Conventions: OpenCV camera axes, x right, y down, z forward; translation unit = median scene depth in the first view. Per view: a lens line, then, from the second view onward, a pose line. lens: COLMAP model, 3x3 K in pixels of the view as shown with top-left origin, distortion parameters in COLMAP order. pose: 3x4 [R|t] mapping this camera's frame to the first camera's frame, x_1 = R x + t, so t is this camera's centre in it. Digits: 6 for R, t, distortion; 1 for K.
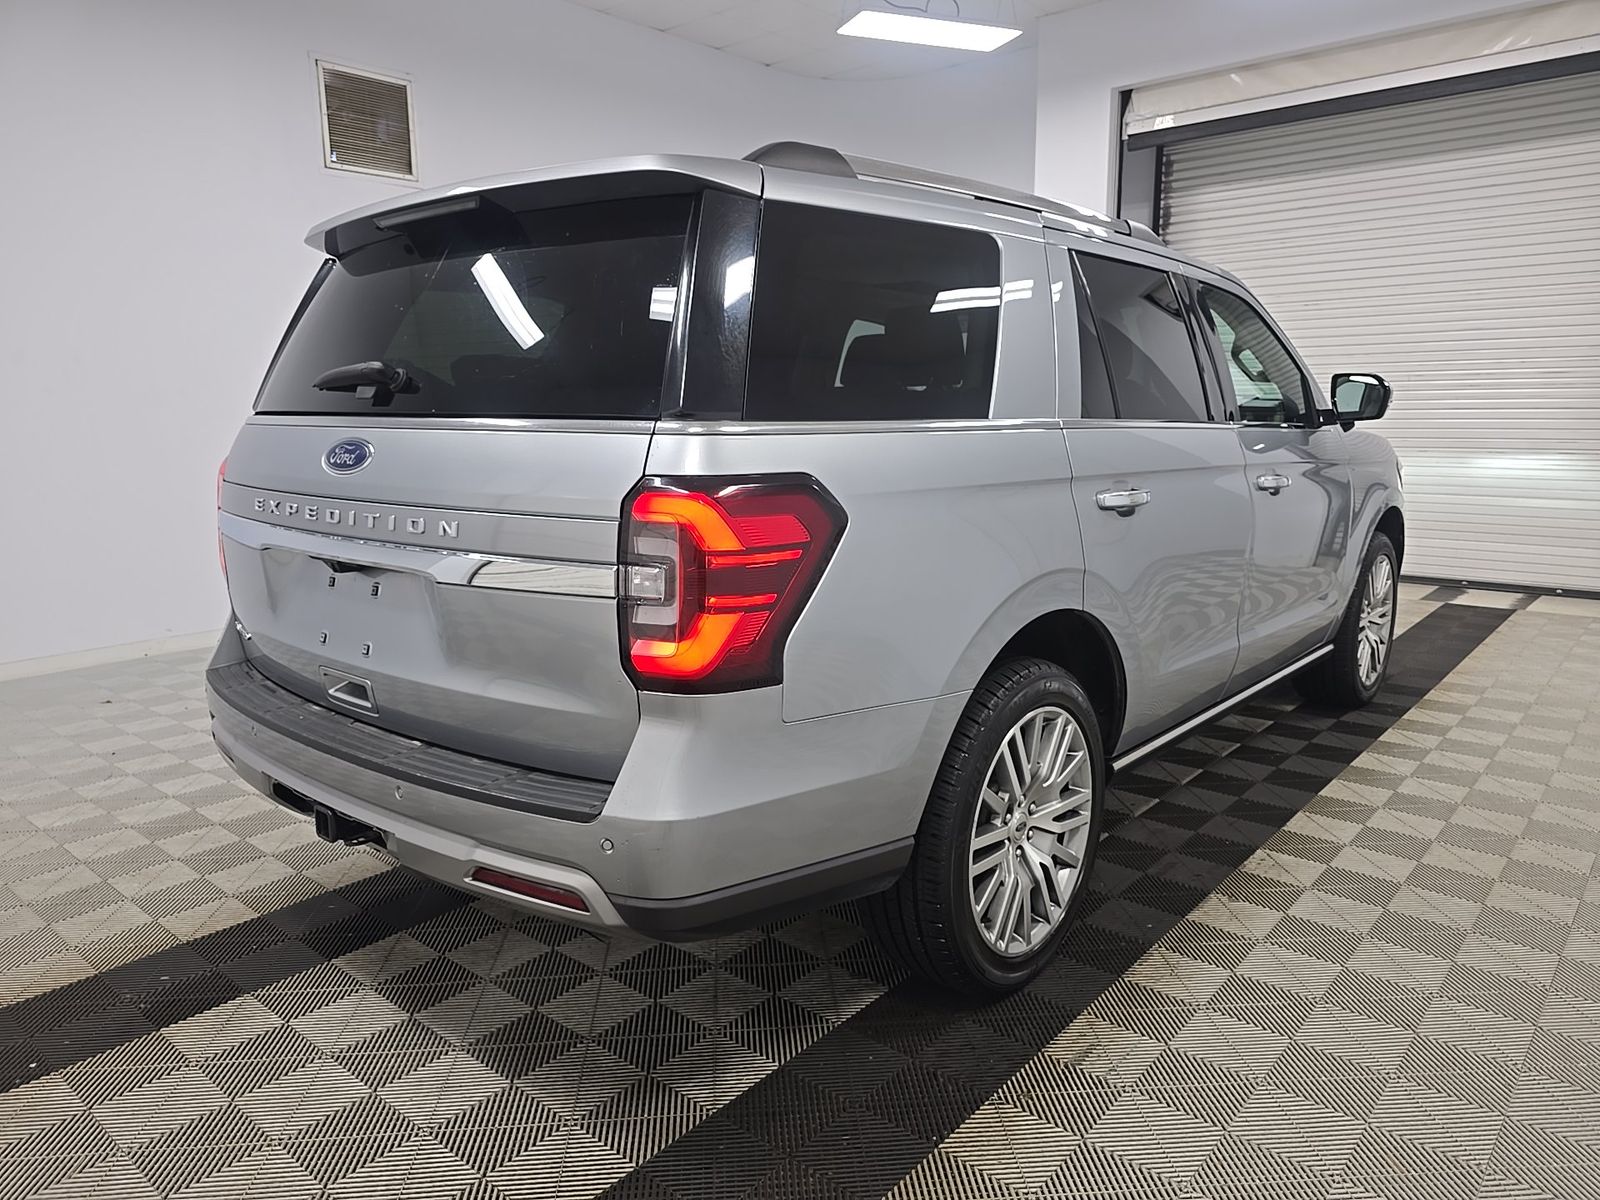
lens RADIAL K [[1087.7, 0, 800.0], [0, 1087.7, 600.0], [0, 0, 1]] dist [0.049351, 0.000068]
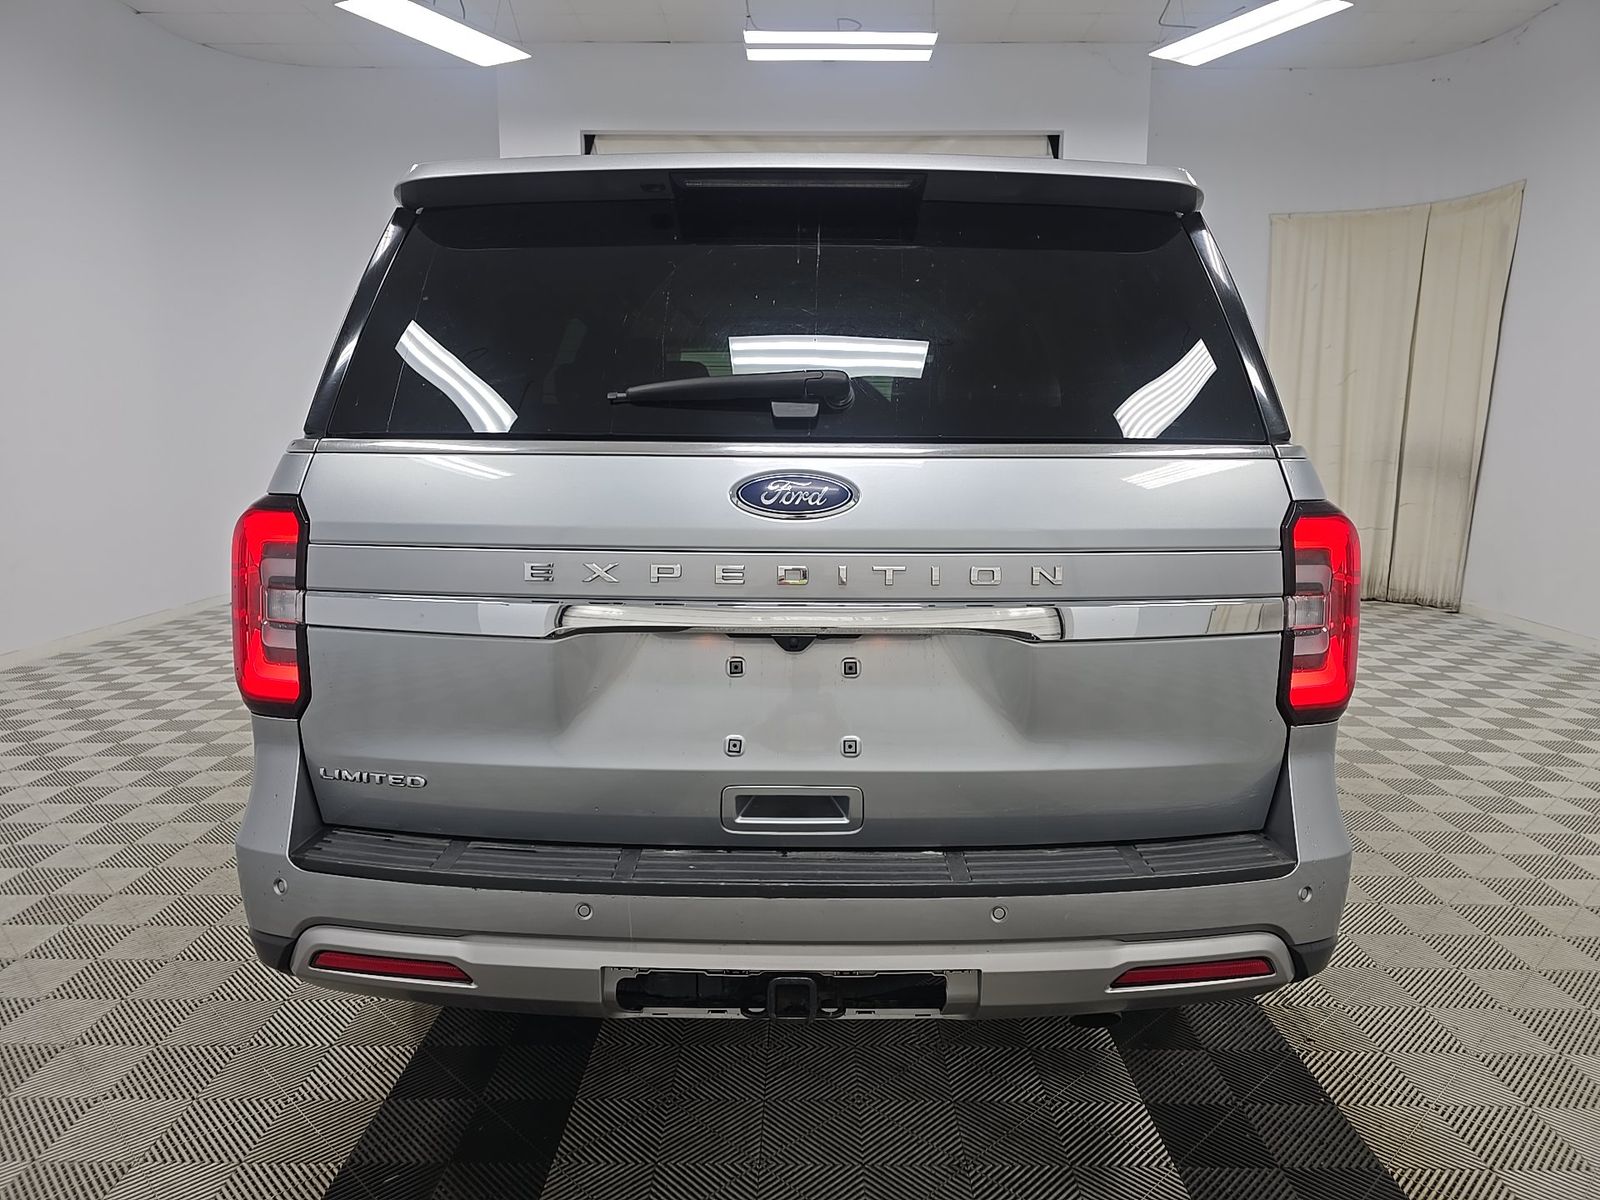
lens RADIAL K [[1087.7, 0, 800.0], [0, 1087.7, 600.0], [0, 0, 1]] dist [0.049351, 0.000068]
pose [[0.759868, -0.083748, 0.644661, -0.954977], [0.104878, 0.994470, 0.005571, -0.067949], [-0.641562, 0.063377, 0.764449, 0.468521]]
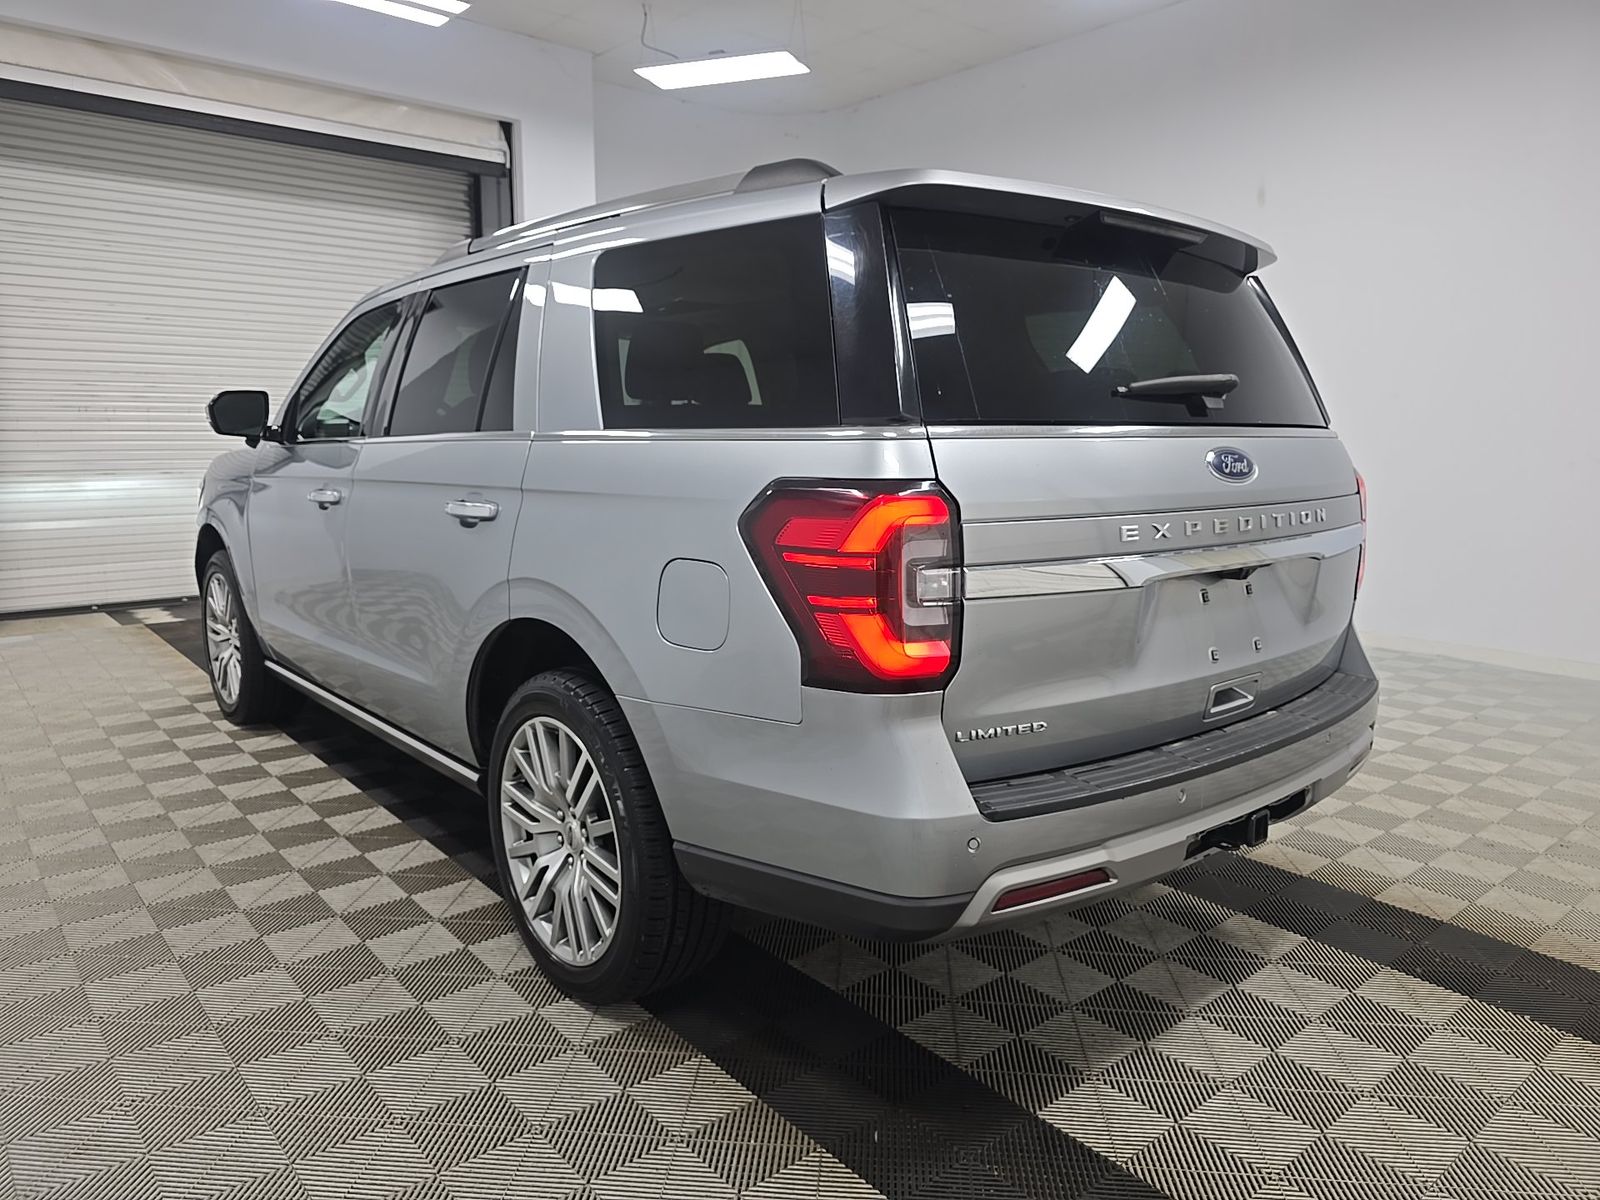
lens RADIAL K [[1079.1, 0, 800.0], [0, 1079.1, 600.0], [0, 0, 1]] dist [0.003918, 0.001141]
pose [[0.174749, -0.151505, 0.972887, -1.590278], [0.165986, 0.978482, 0.122562, -0.214997], [-0.970521, 0.140068, 0.196136, 1.317344]]
